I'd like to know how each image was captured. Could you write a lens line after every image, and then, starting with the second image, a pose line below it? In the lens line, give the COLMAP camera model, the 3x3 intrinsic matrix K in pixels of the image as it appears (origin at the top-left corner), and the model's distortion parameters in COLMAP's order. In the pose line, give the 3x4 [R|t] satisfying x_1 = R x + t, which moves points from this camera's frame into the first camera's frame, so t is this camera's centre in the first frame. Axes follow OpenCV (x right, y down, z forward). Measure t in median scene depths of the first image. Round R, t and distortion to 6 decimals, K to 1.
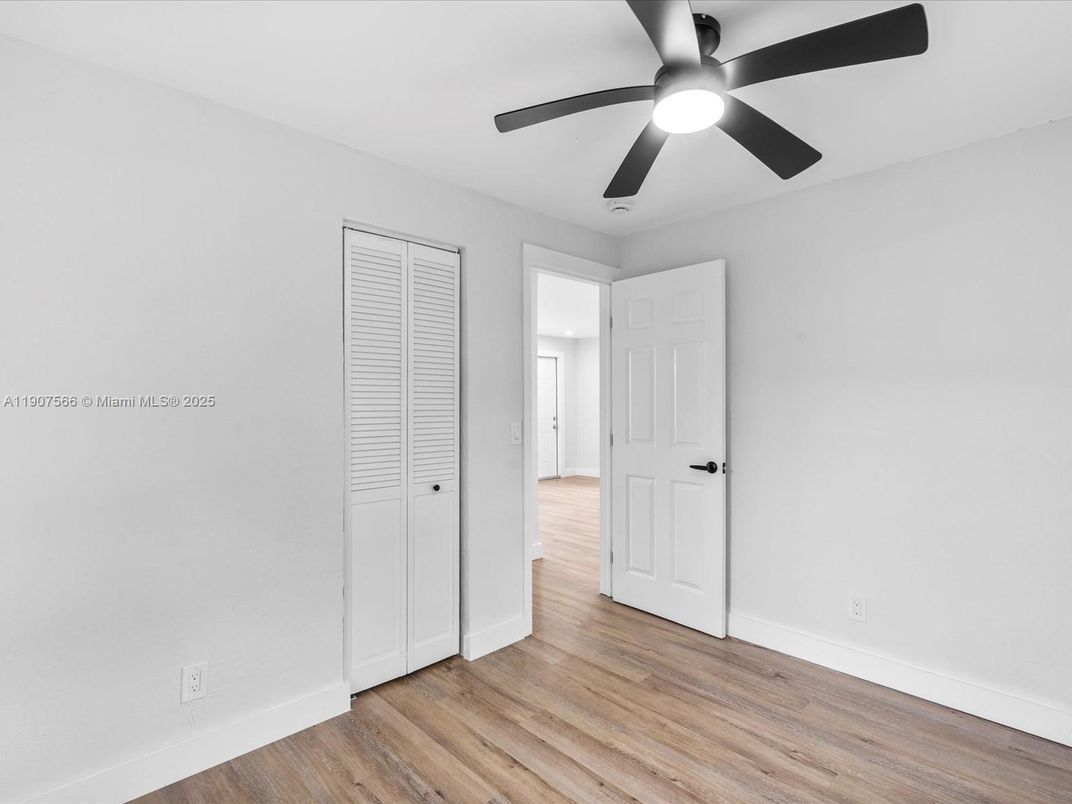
lens RADIAL K [[550.3, 0, 536.8], [0, 550.3, 402.2], [0, 0, 1]] dist [-0.002397, 0.001593]
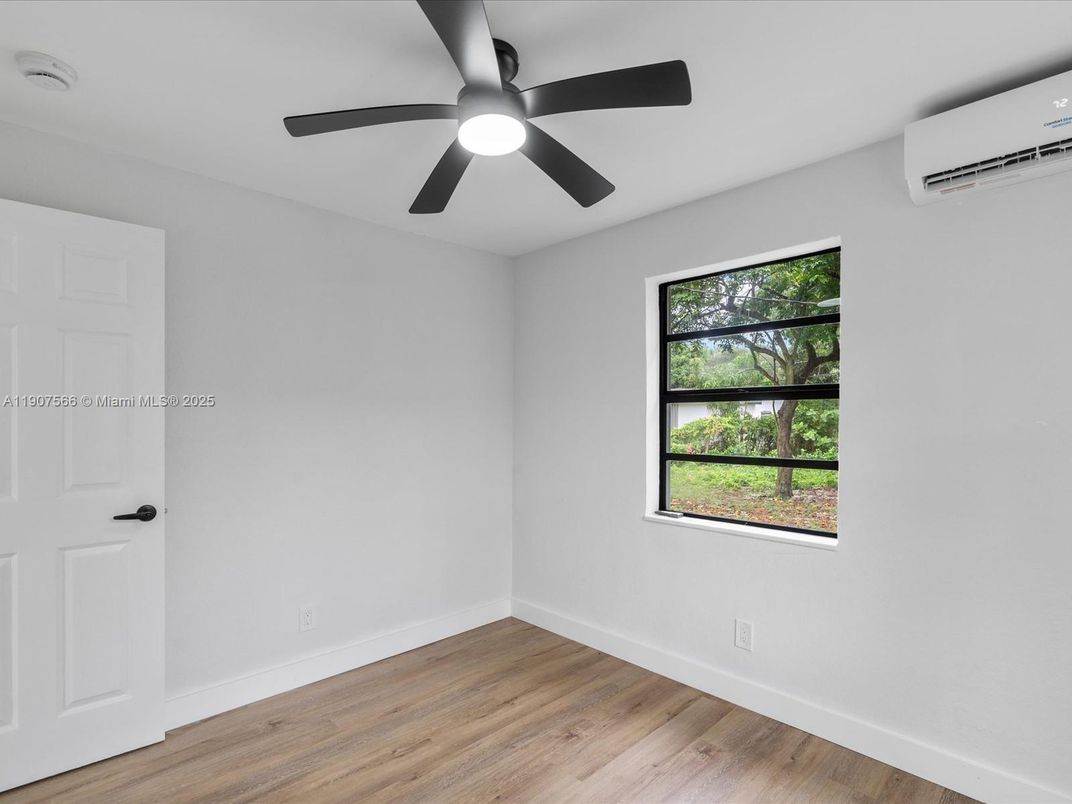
lens RADIAL K [[550.3, 0, 508.2], [0, 550.3, 401.6], [0, 0, 1]] dist [-0.002397, 0.001593]
pose [[0.030277, 0.032428, 0.999015, -0.524505], [0.010968, 0.999403, -0.032773, 0.000193], [-0.999481, 0.011950, 0.029903, 0.646645]]
